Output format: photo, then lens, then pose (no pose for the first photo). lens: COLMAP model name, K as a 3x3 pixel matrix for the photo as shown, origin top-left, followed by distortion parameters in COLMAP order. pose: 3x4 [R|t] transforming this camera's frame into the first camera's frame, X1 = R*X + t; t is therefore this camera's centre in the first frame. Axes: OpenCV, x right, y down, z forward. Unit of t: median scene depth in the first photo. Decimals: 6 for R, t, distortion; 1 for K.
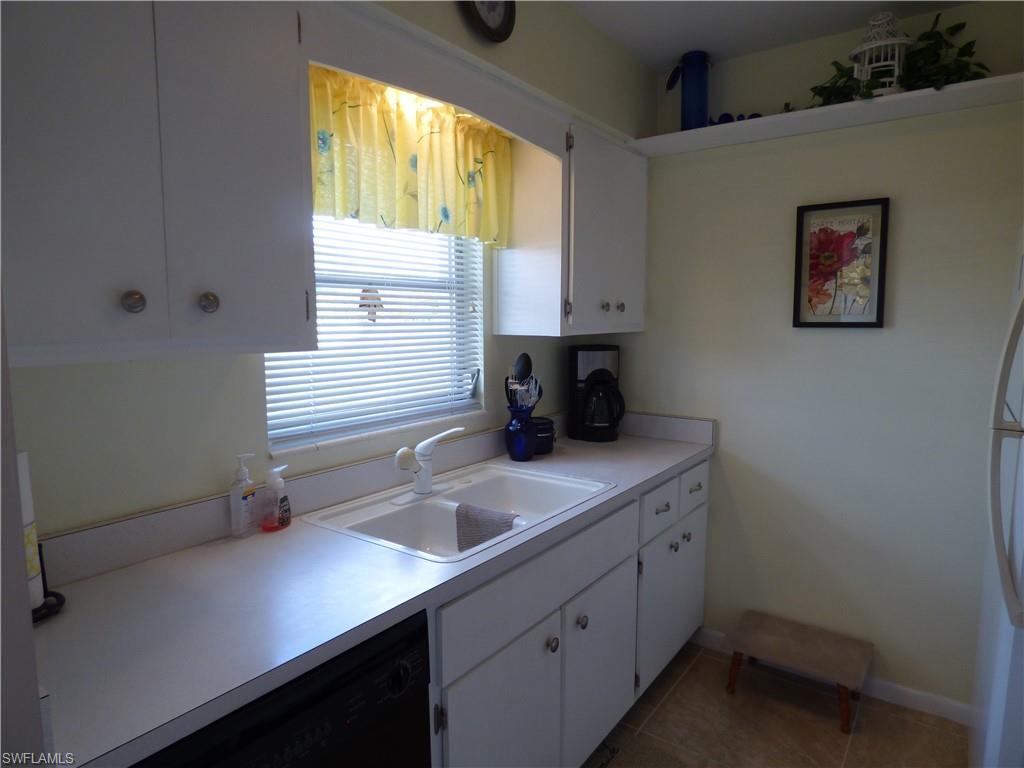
lens RADIAL K [[618.3, 0, 513.5], [0, 618.3, 383.0], [0, 0, 1]] dist [-0.020854, -0.000658]
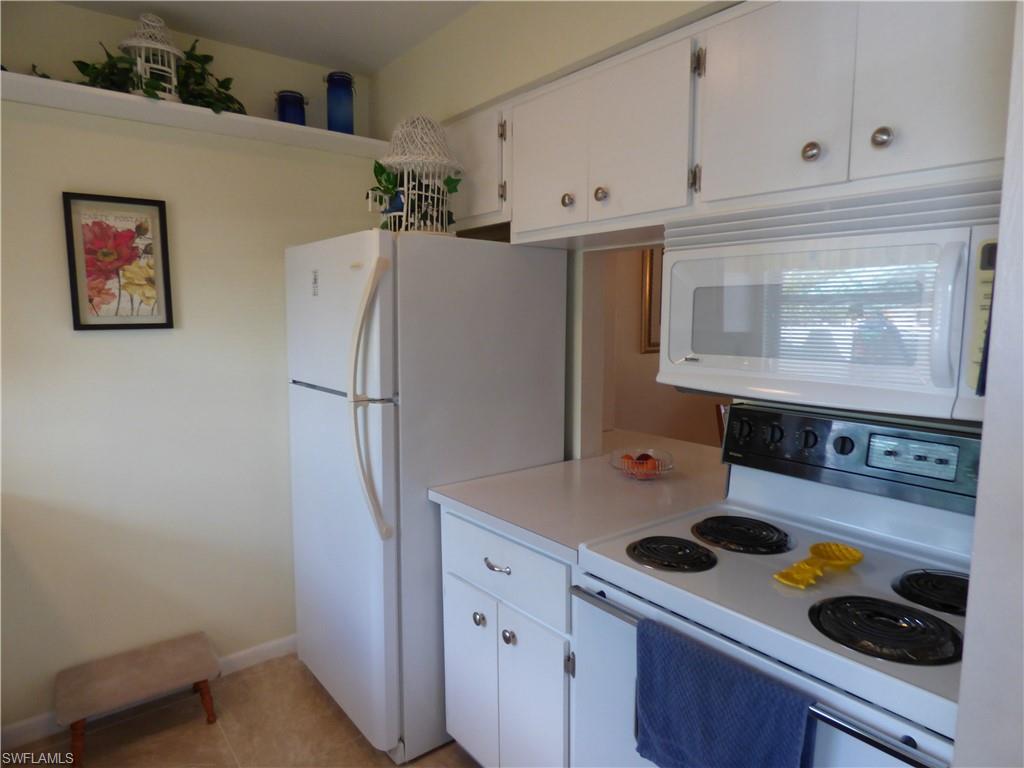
lens RADIAL K [[618.3, 0, 513.7], [0, 618.3, 386.7], [0, 0, 1]] dist [-0.020854, -0.000658]
pose [[0.251661, -0.108352, 0.961731, -0.247882], [0.104666, 0.990932, 0.084253, -0.020345], [-0.962139, 0.079457, 0.260720, 0.191055]]
